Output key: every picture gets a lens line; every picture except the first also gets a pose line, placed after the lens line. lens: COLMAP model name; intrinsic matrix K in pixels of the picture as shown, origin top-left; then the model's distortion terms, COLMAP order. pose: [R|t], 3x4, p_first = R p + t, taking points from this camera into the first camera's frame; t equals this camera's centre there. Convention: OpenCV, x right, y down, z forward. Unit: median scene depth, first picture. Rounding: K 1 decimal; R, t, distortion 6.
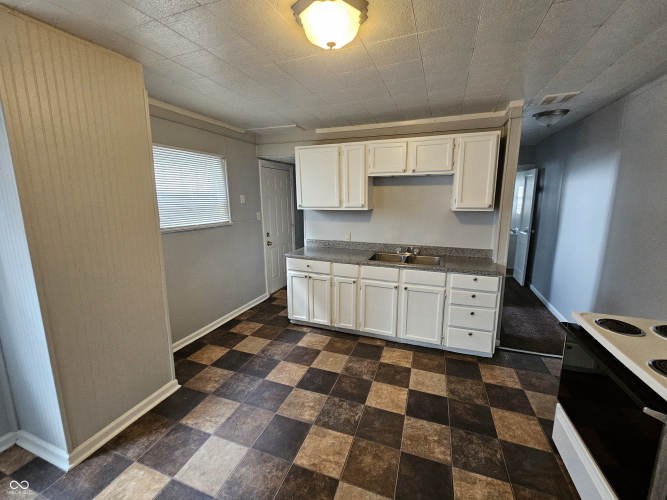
lens RADIAL K [[272.7, 0, 332.8], [0, 272.7, 244.6], [0, 0, 1]] dist [0.008857, -0.000095]
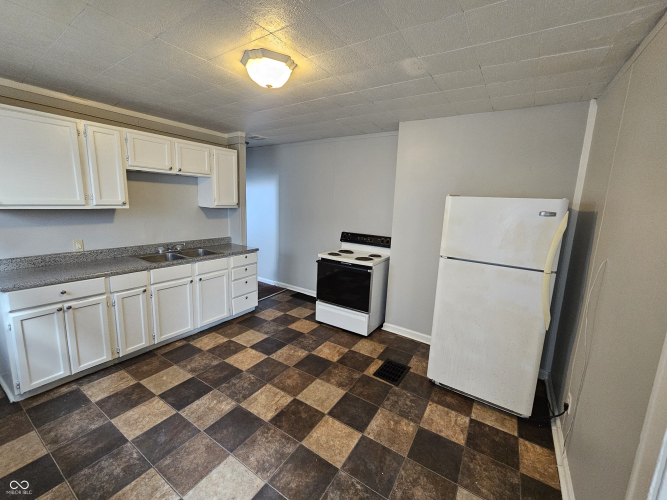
lens RADIAL K [[268.9, 0, 333.5], [0, 268.9, 250.0], [0, 0, 1]] dist [-0.022381, 0.000347]
pose [[0.222860, -0.159417, 0.961728, -0.584709], [0.123448, 0.983211, 0.134372, -0.032460], [-0.967003, 0.088778, 0.238798, 0.205491]]
